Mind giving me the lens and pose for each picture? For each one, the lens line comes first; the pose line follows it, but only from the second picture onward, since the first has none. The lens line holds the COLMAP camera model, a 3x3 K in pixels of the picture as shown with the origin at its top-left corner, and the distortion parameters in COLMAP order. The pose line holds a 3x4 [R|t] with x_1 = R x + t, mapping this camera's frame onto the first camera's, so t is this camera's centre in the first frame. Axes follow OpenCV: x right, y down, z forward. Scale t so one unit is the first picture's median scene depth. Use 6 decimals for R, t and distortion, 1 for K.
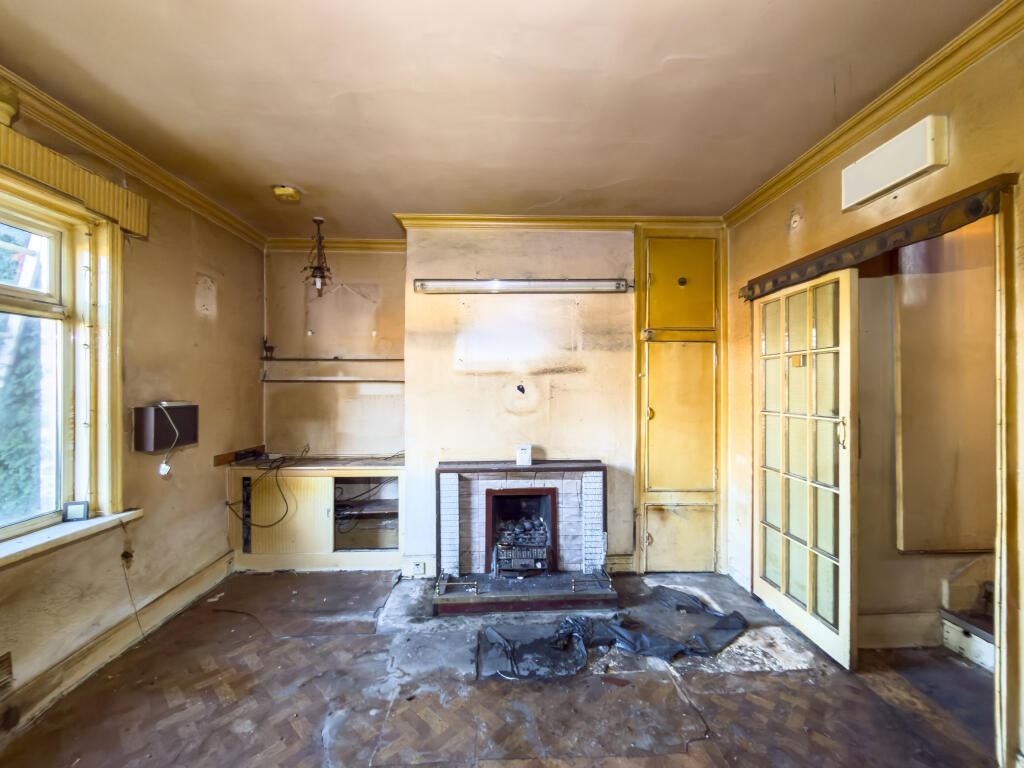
lens RADIAL K [[403.4, 0, 507.1], [0, 403.4, 382.2], [0, 0, 1]] dist [-0.001761, -0.000046]
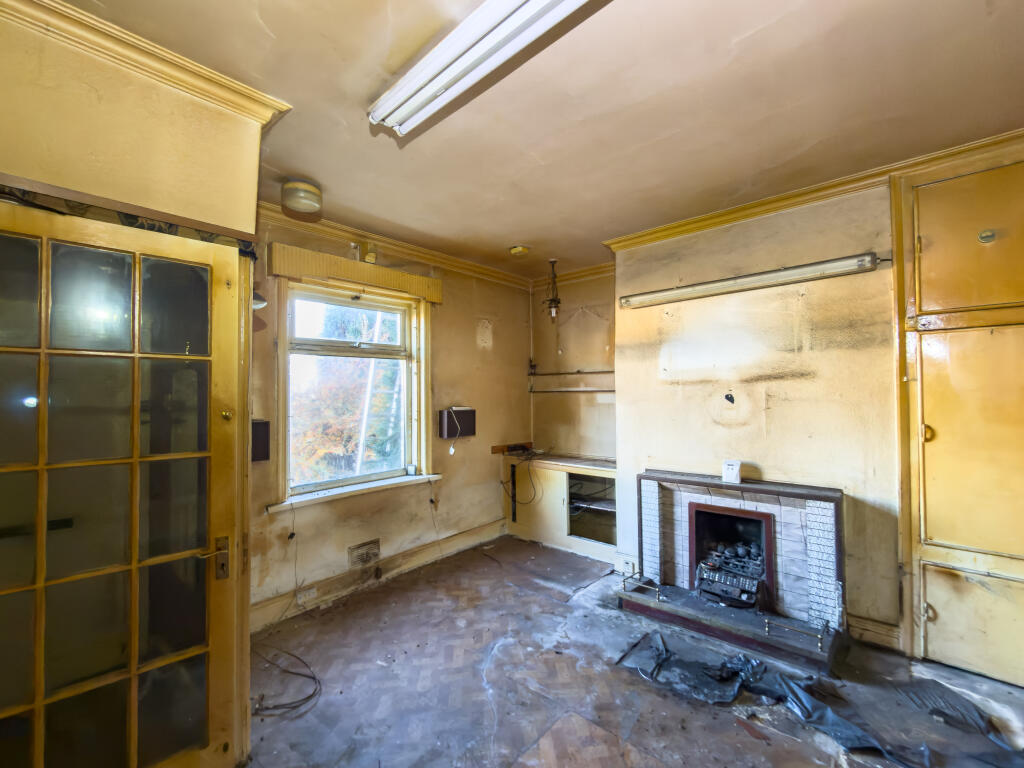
lens RADIAL K [[403.4, 0, 507.1], [0, 403.4, 382.2], [0, 0, 1]] dist [-0.001761, -0.000046]
pose [[0.747816, -0.027036, -0.663355, 0.278271], [0.014043, 0.999591, -0.024908, -0.004045], [0.663757, 0.009311, 0.747890, -0.014358]]
